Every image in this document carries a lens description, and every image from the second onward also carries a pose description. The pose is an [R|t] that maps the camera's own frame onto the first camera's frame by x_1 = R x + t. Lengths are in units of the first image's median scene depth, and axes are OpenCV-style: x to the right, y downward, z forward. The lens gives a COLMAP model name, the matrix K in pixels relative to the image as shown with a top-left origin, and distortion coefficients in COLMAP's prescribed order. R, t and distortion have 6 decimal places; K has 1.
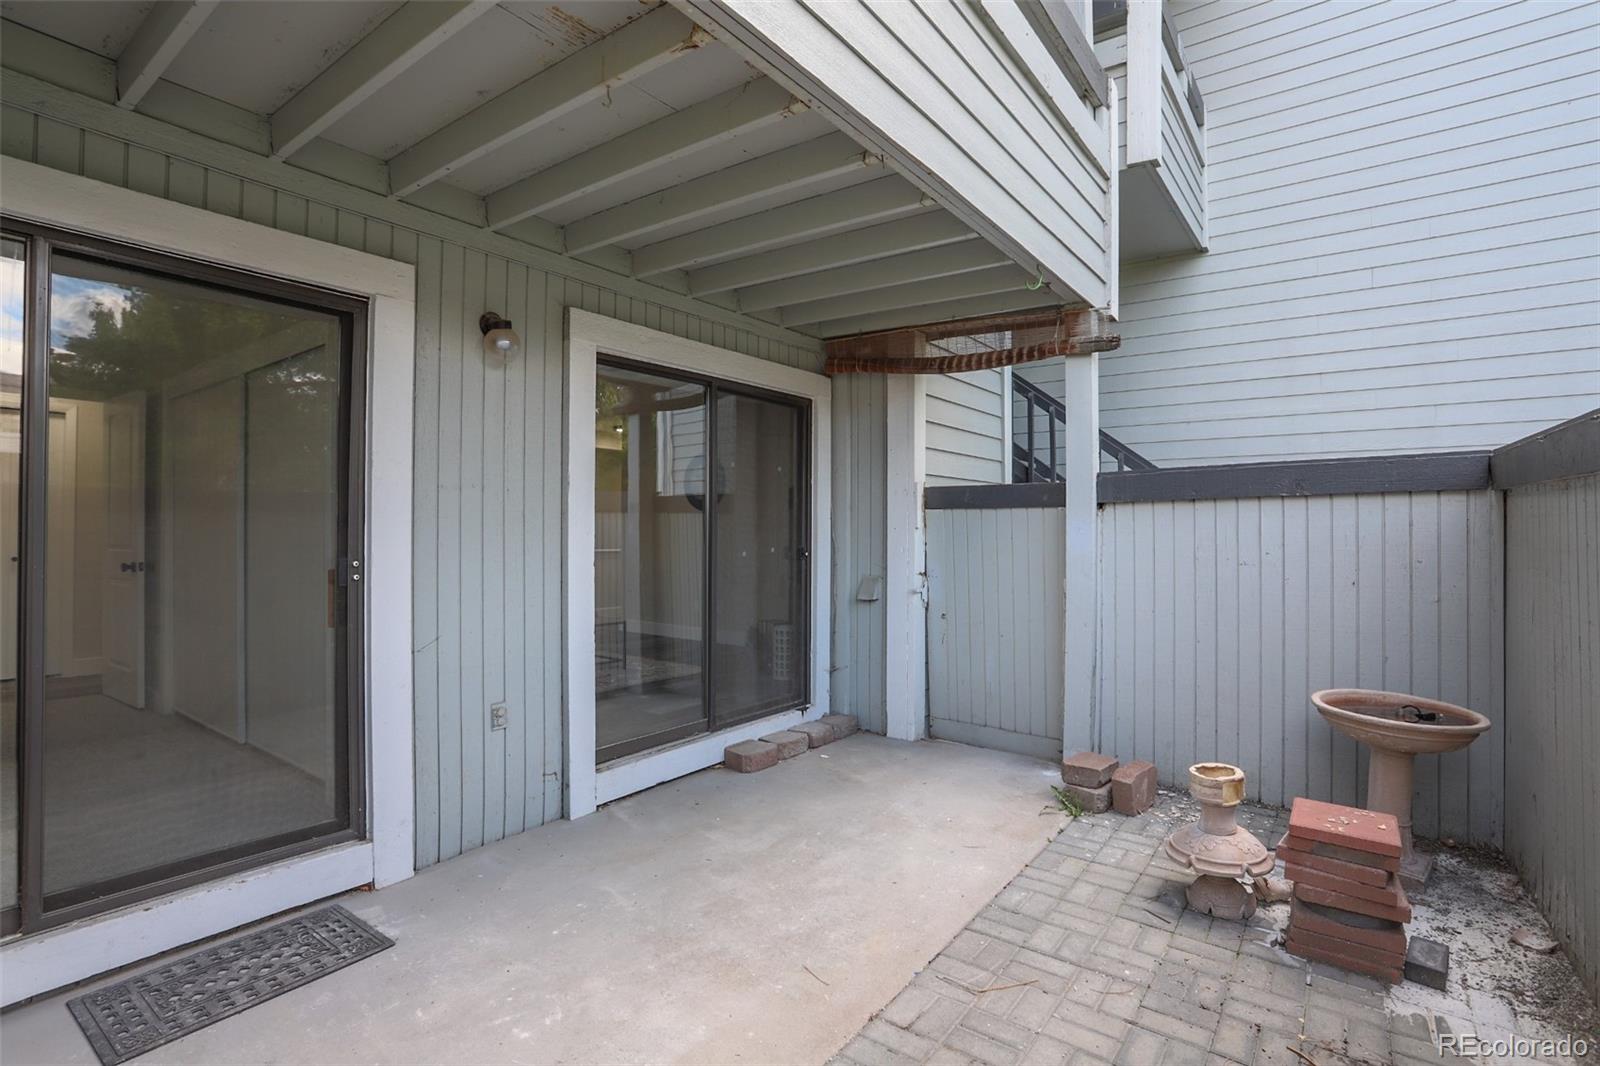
lens RADIAL K [[778.3, 0, 798.6], [0, 778.3, 528.6], [0, 0, 1]] dist [-0.067051, 0.026937]
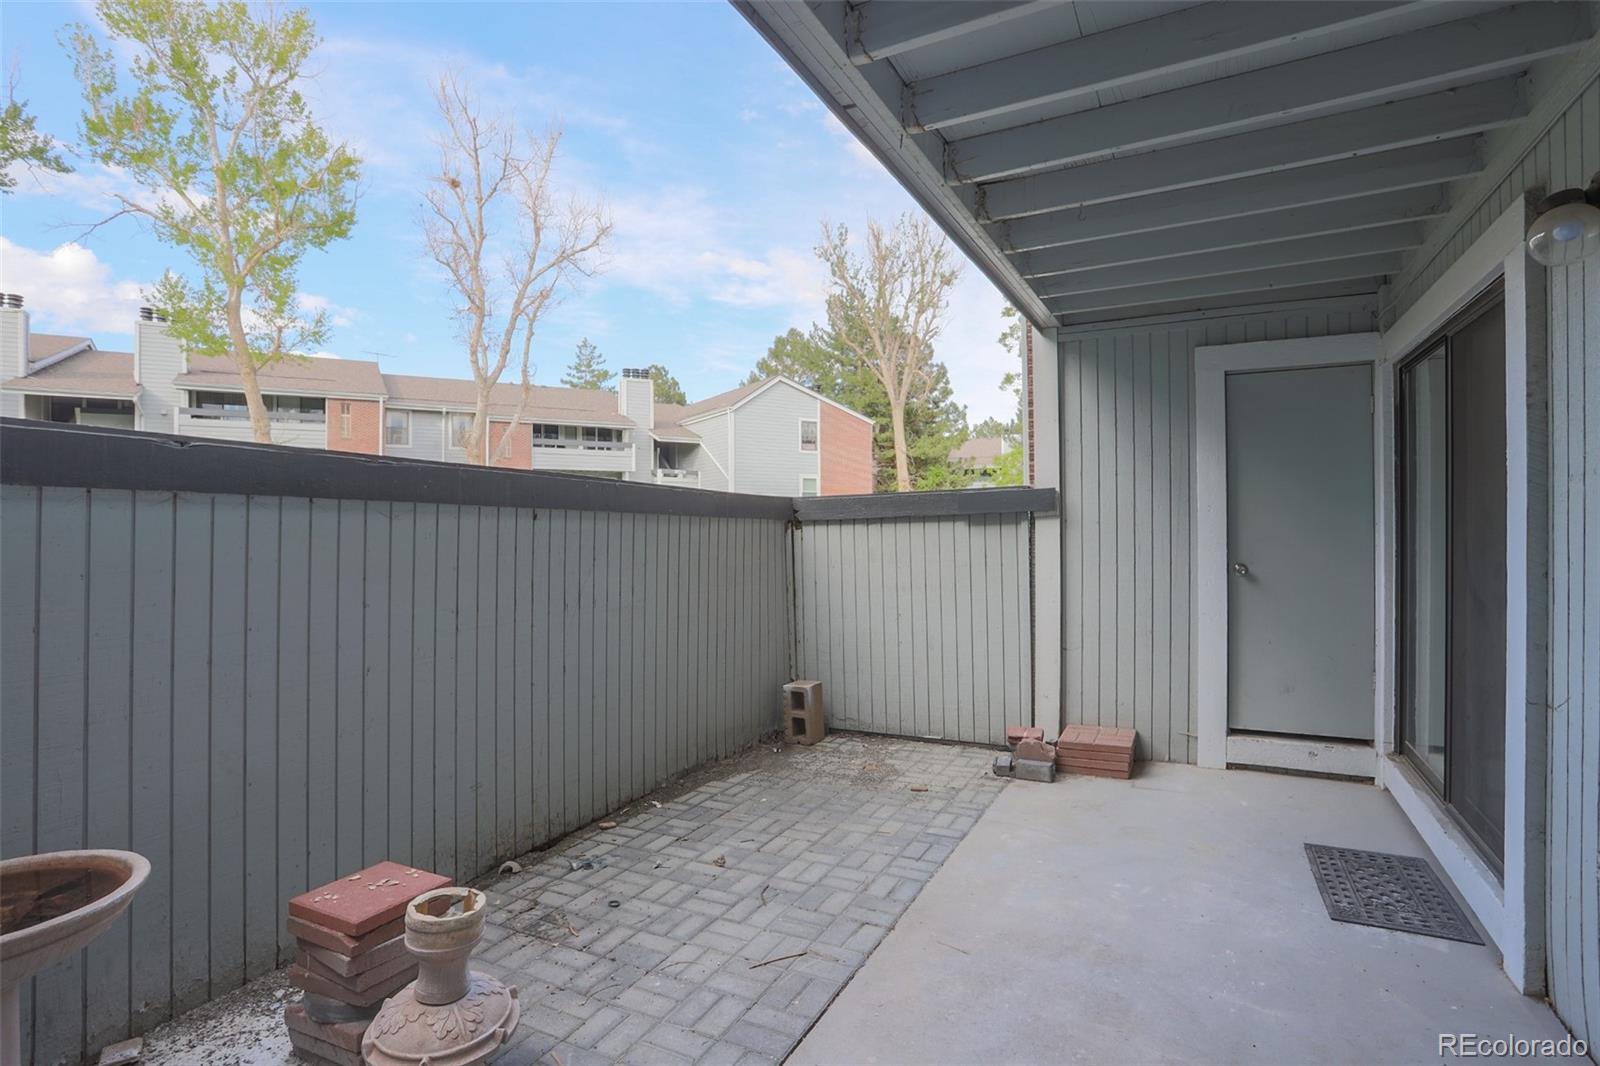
lens RADIAL K [[778.3, 0, 800.4], [0, 778.3, 520.8], [0, 0, 1]] dist [-0.067051, 0.026937]
pose [[-0.987362, 0.004527, -0.158418, 0.421859], [0.005580, 0.999965, -0.006203, -0.021747], [0.158385, -0.007009, -0.987353, 2.116091]]
